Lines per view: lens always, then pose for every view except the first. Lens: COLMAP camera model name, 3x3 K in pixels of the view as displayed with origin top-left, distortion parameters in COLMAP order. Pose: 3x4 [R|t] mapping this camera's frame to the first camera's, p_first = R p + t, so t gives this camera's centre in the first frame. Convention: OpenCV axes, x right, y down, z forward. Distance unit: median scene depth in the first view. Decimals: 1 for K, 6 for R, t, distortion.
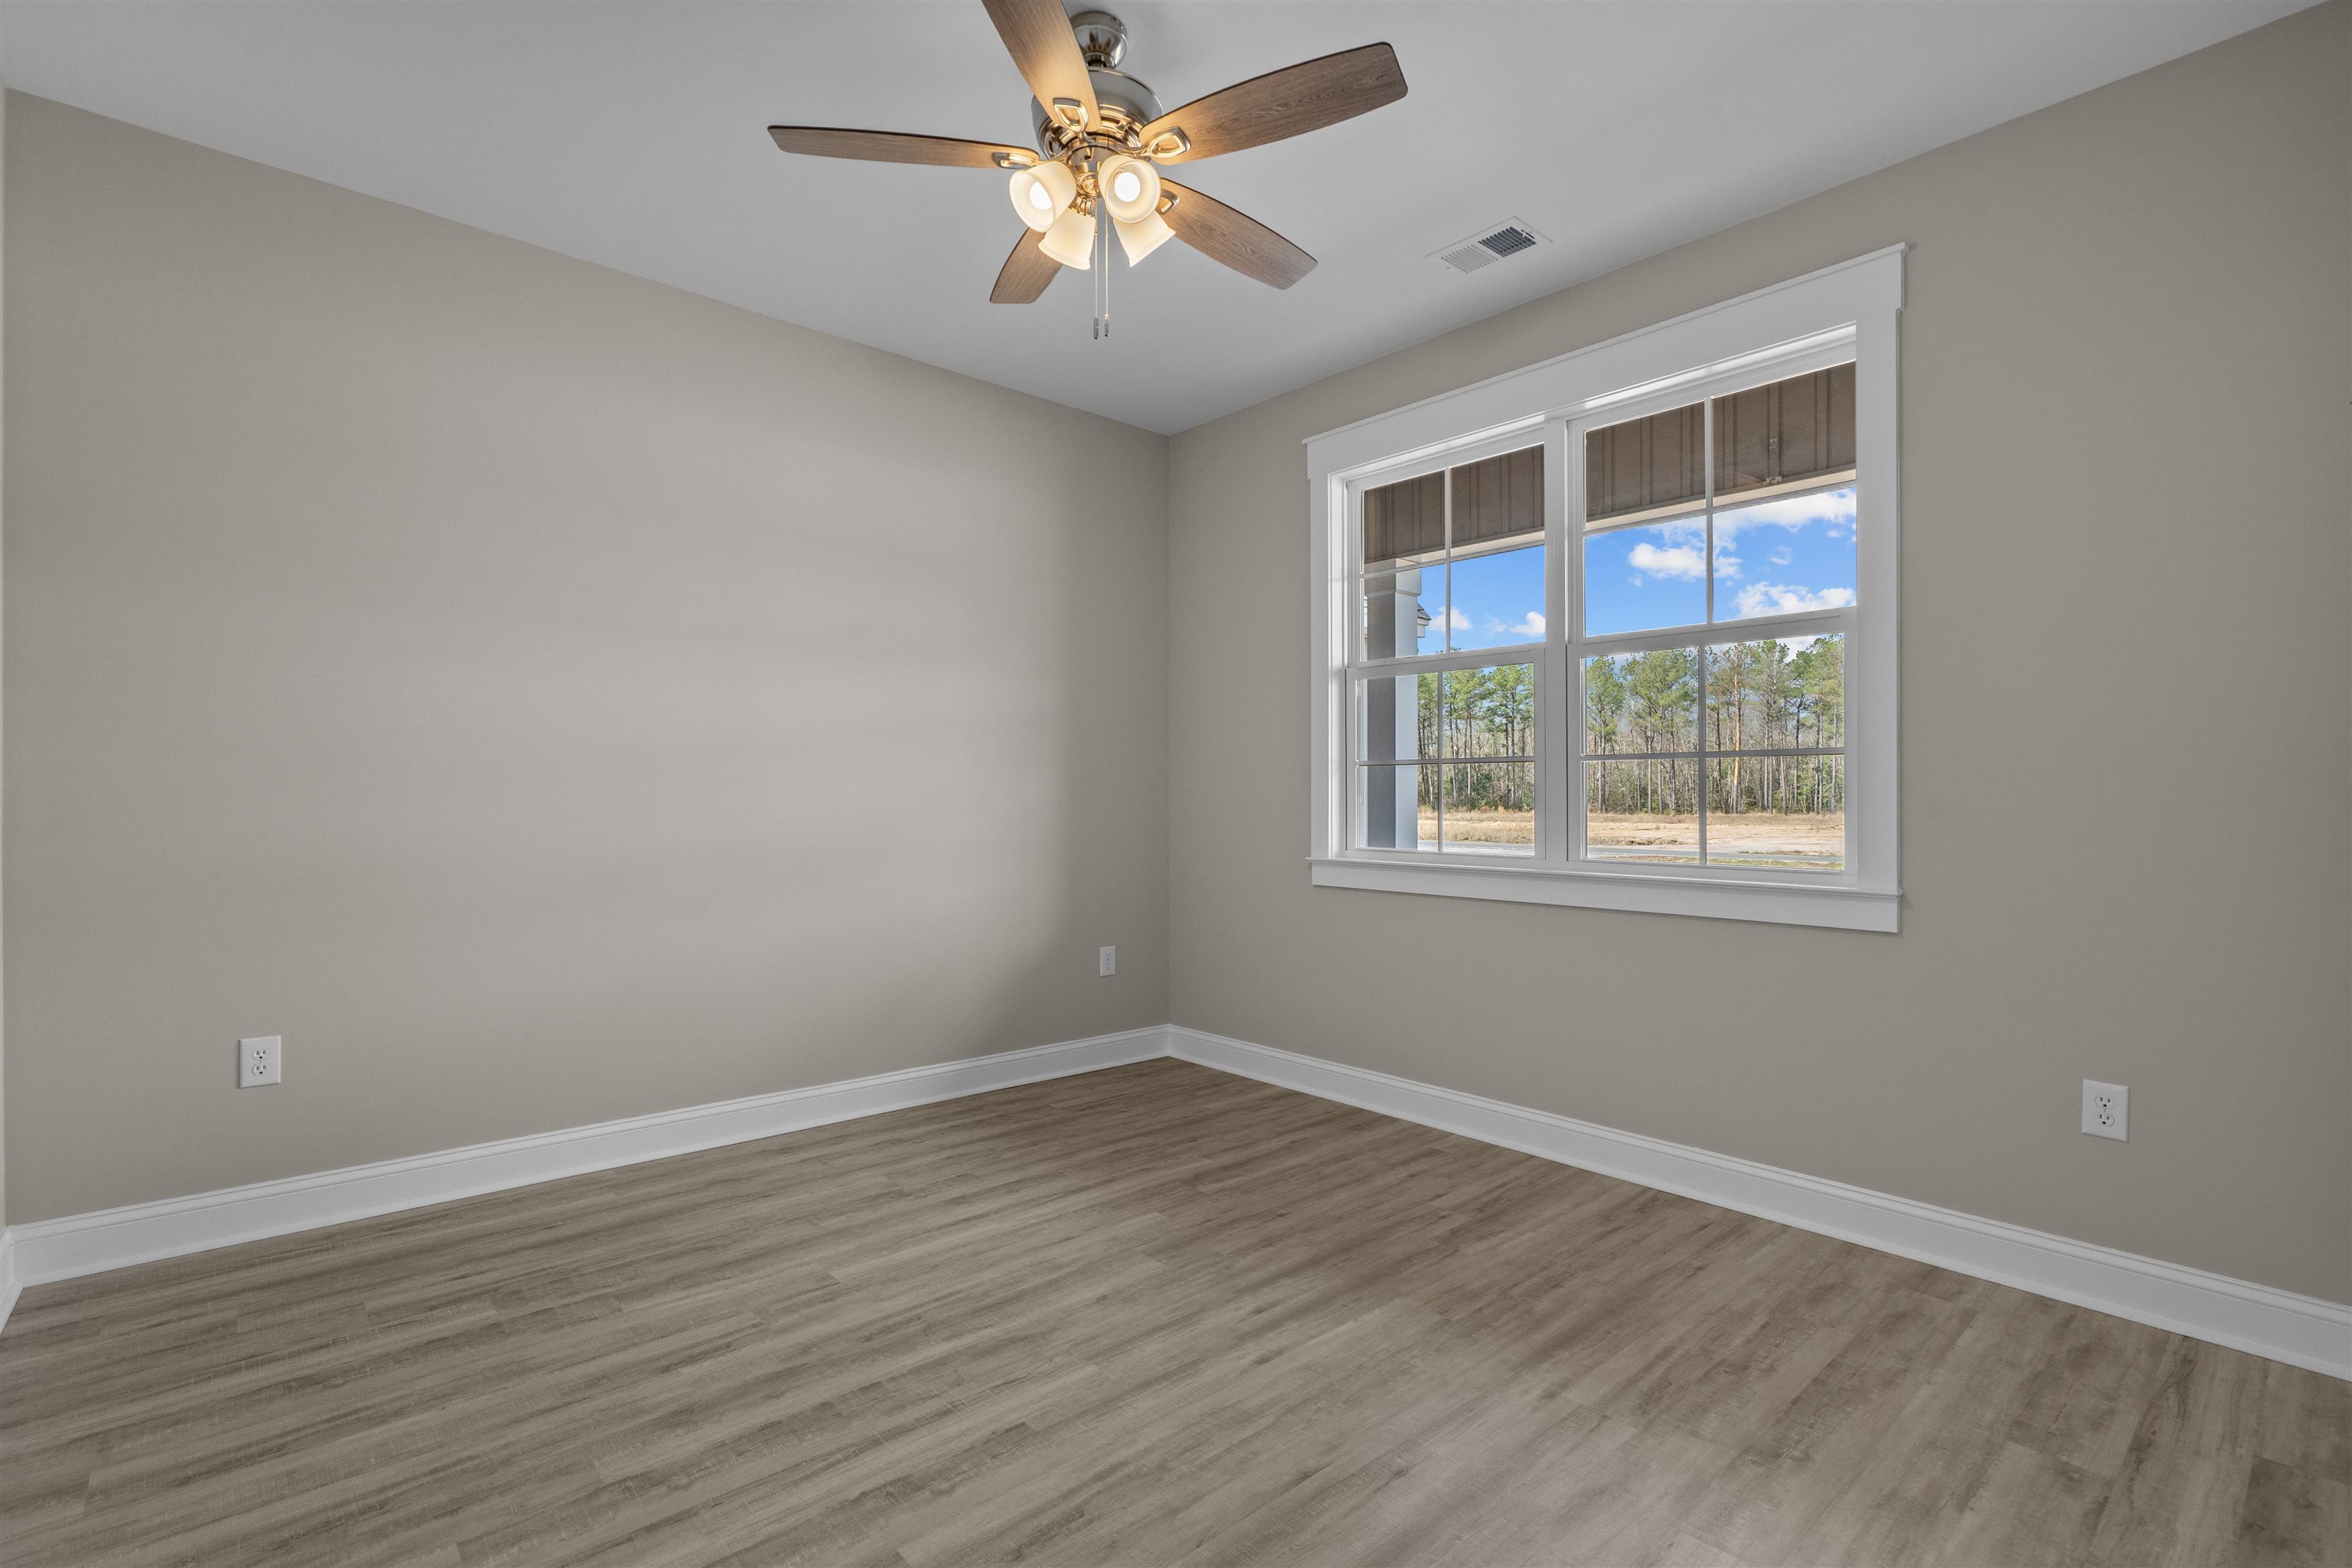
lens RADIAL K [[1106.6, 0, 1176.0], [0, 1106.6, 784.0], [0, 0, 1]] dist [-0.000673, 0.000448]
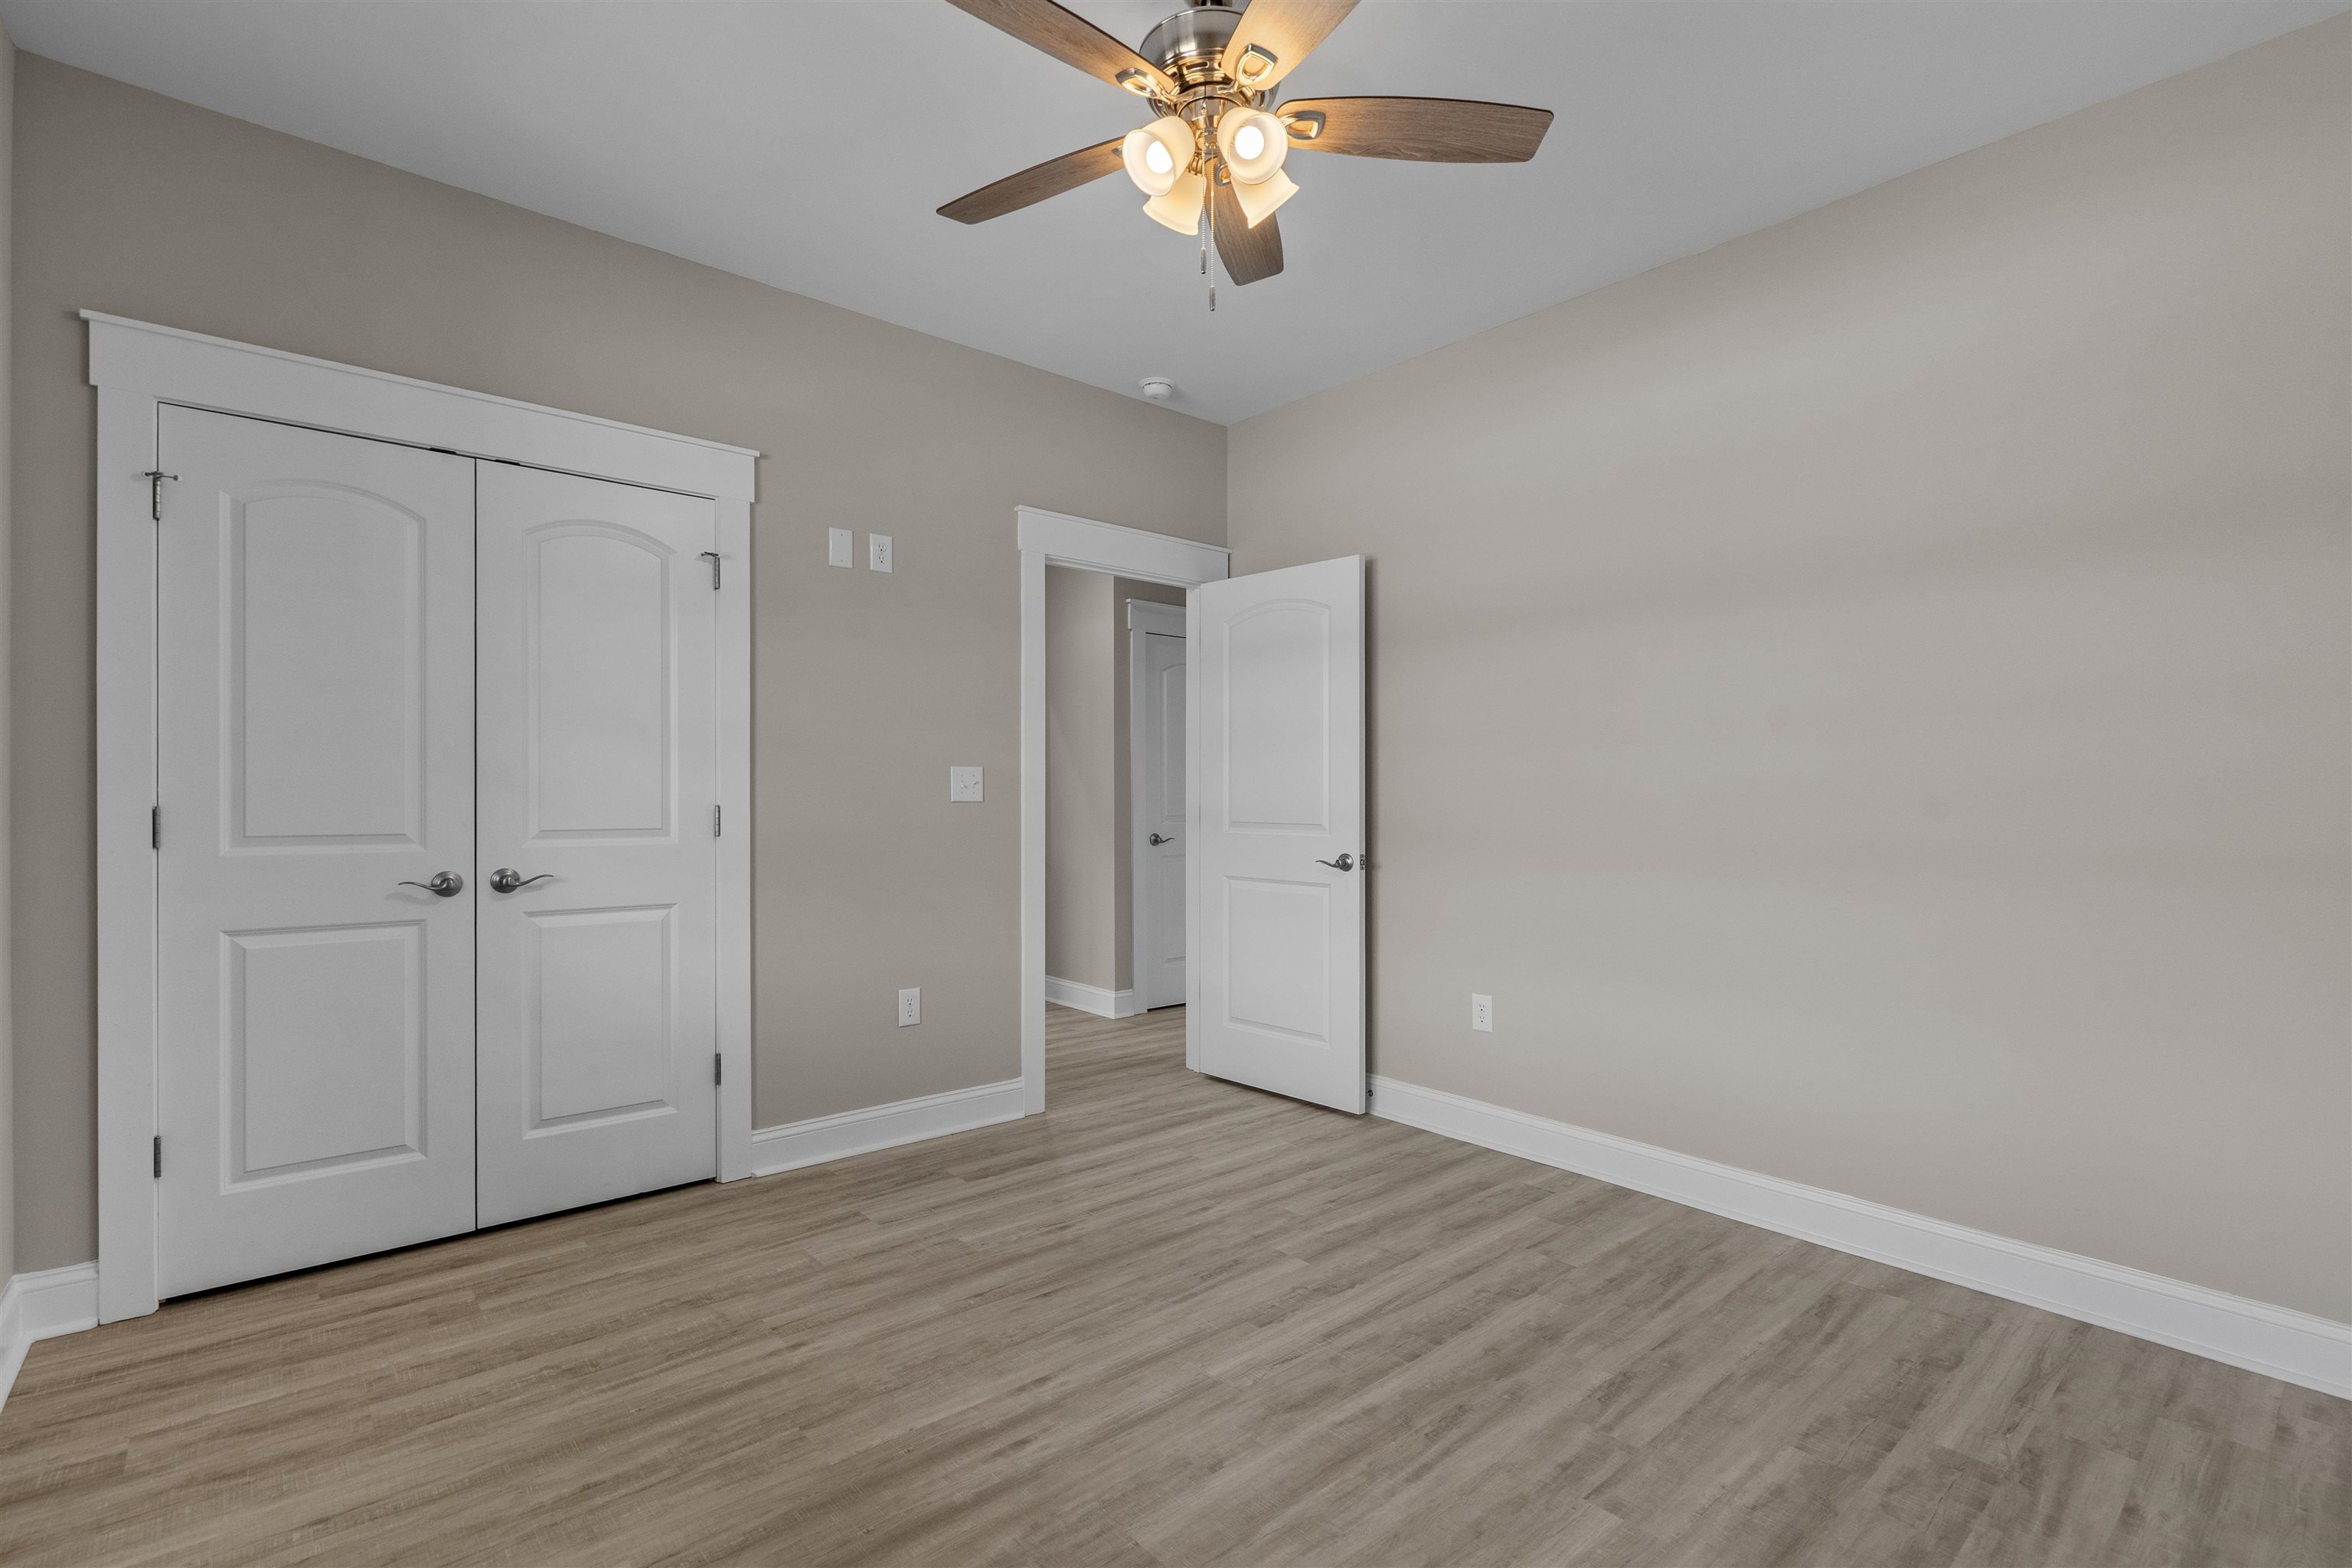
lens RADIAL K [[1106.6, 0, 1176.0], [0, 1106.6, 784.0], [0, 0, 1]] dist [-0.000673, 0.000448]
pose [[-0.999792, -0.012561, 0.016075, -0.051891], [-0.012911, 0.999678, -0.021833, 0.006681], [-0.015795, -0.022036, -0.999632, 2.034532]]
